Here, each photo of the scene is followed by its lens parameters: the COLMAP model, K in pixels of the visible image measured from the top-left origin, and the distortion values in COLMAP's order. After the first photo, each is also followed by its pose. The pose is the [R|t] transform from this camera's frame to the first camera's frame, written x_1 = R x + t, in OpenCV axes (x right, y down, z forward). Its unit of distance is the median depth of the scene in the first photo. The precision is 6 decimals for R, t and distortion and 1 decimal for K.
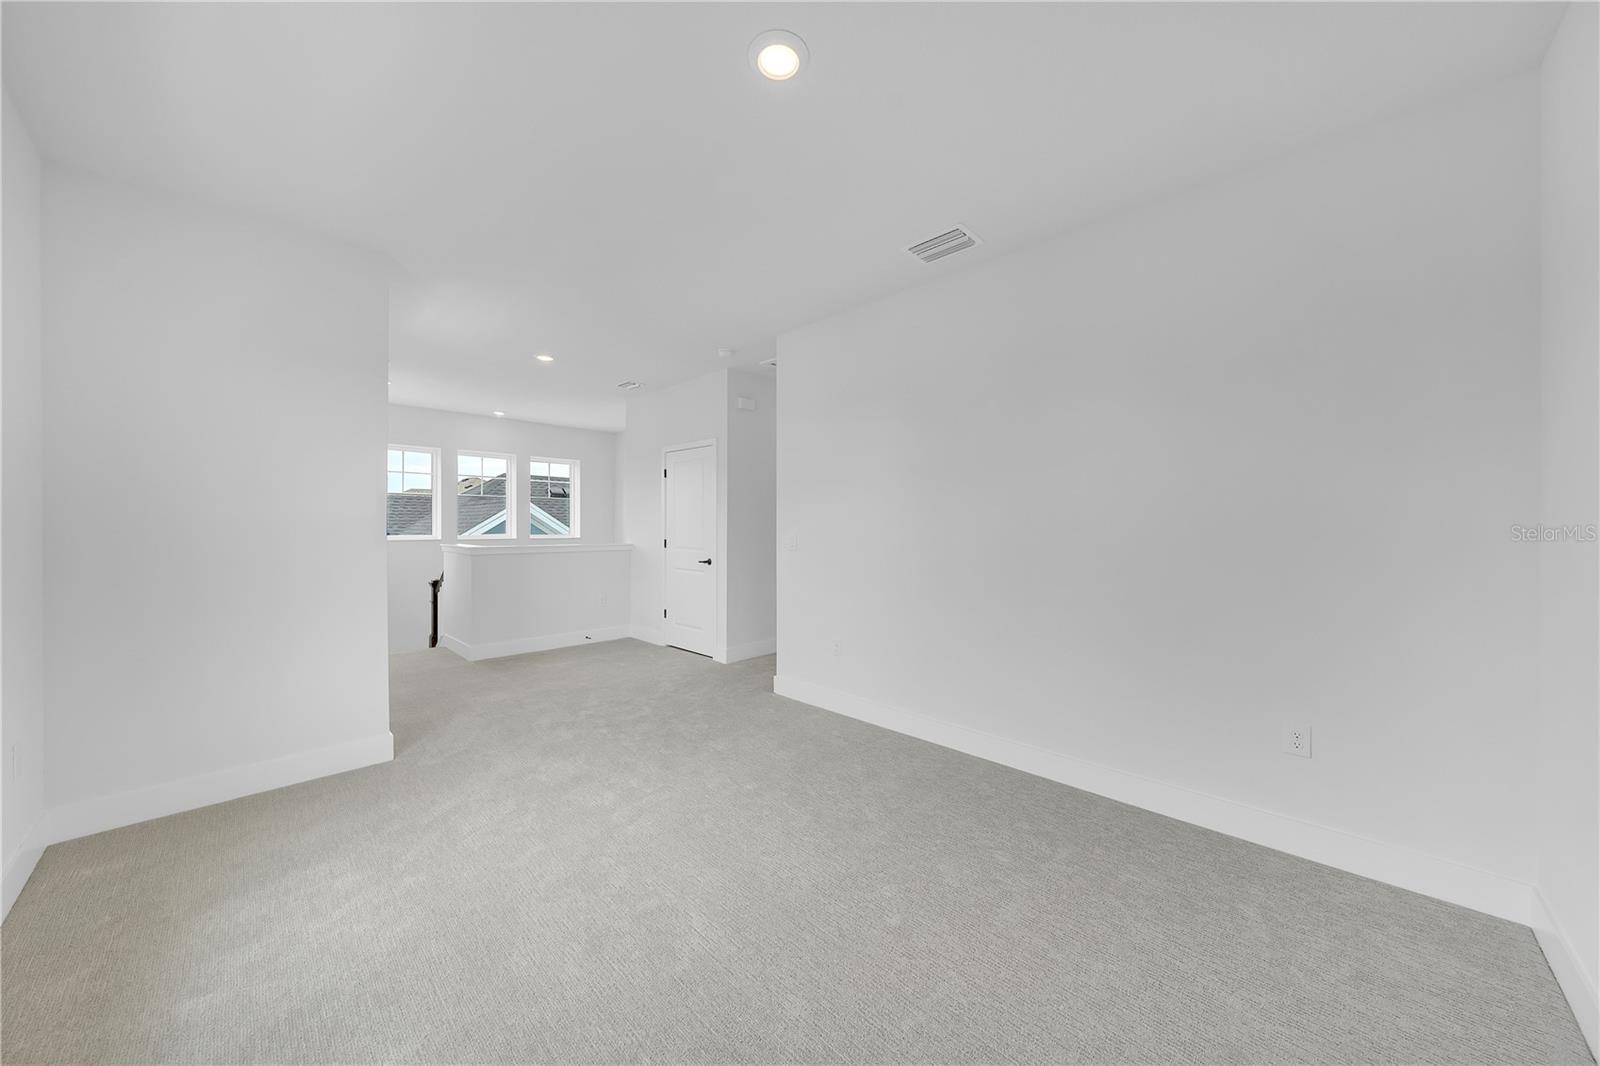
lens RADIAL K [[550.1, 0, 796.3], [0, 550.1, 524.5], [0, 0, 1]] dist [-0.002139, -0.000074]
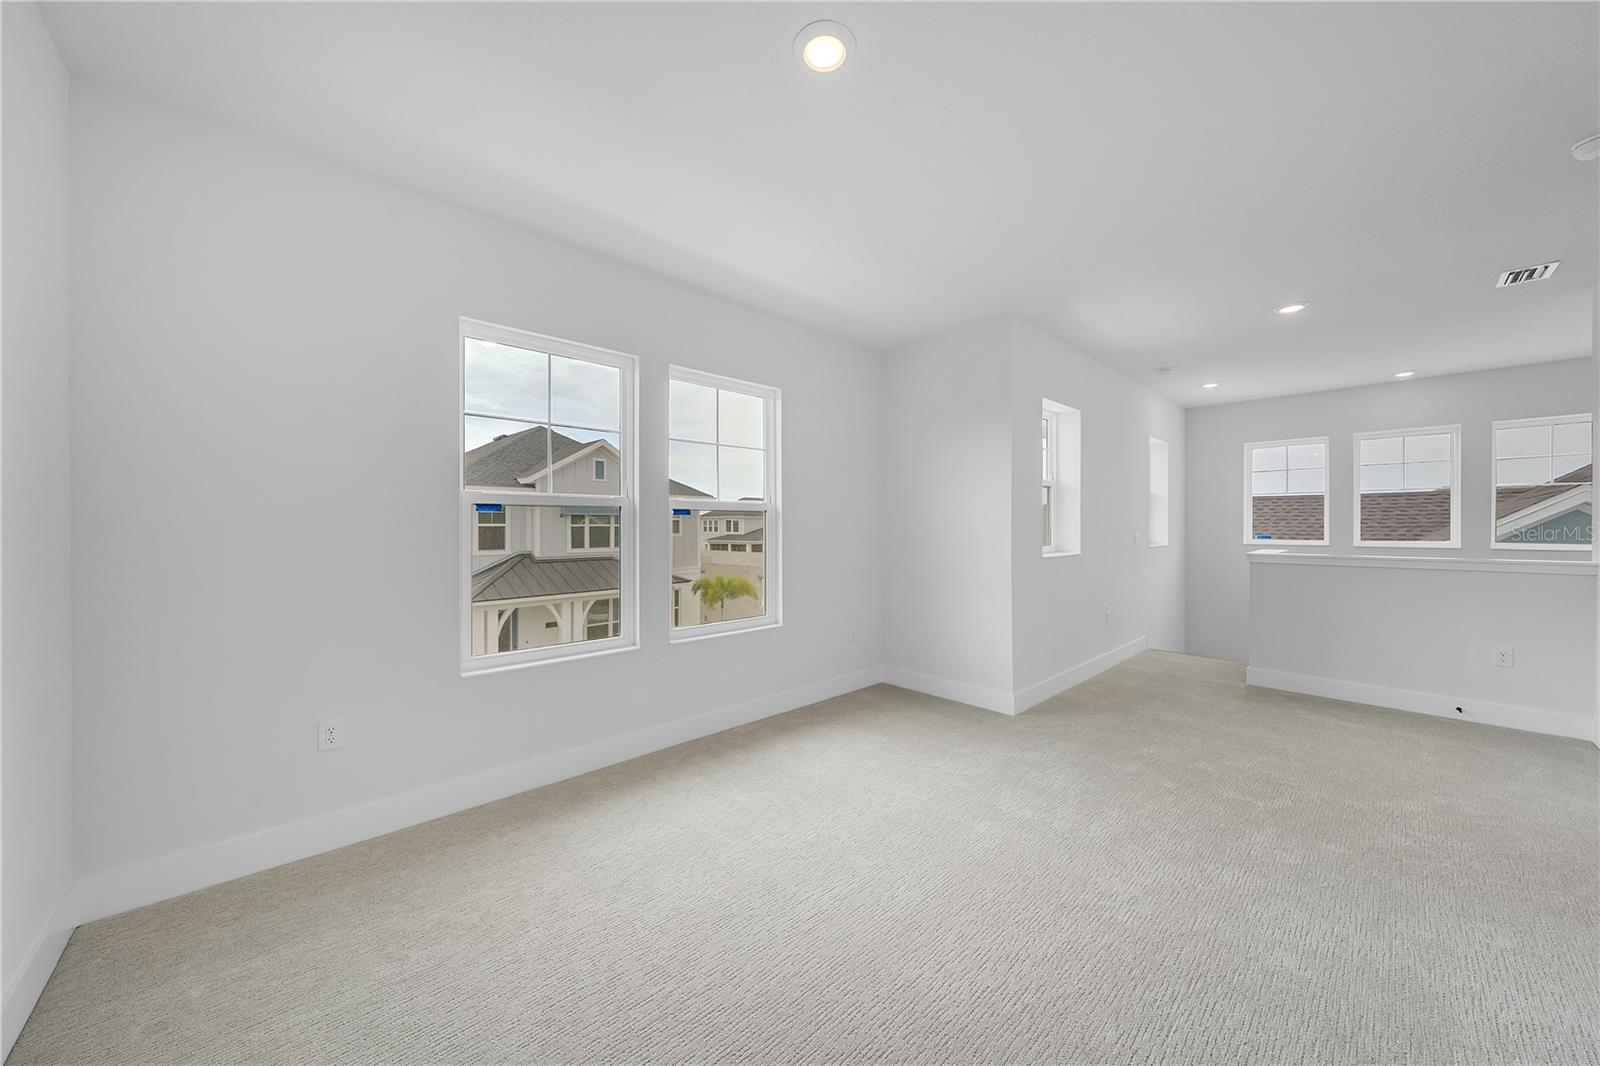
lens RADIAL K [[550.1, 0, 796.3], [0, 550.1, 524.5], [0, 0, 1]] dist [-0.002139, -0.000074]
pose [[-0.029224, -0.004174, -0.999564, 0.352790], [-0.001699, 0.999990, -0.004126, 0.001127], [0.999571, 0.001578, -0.029231, 0.368648]]
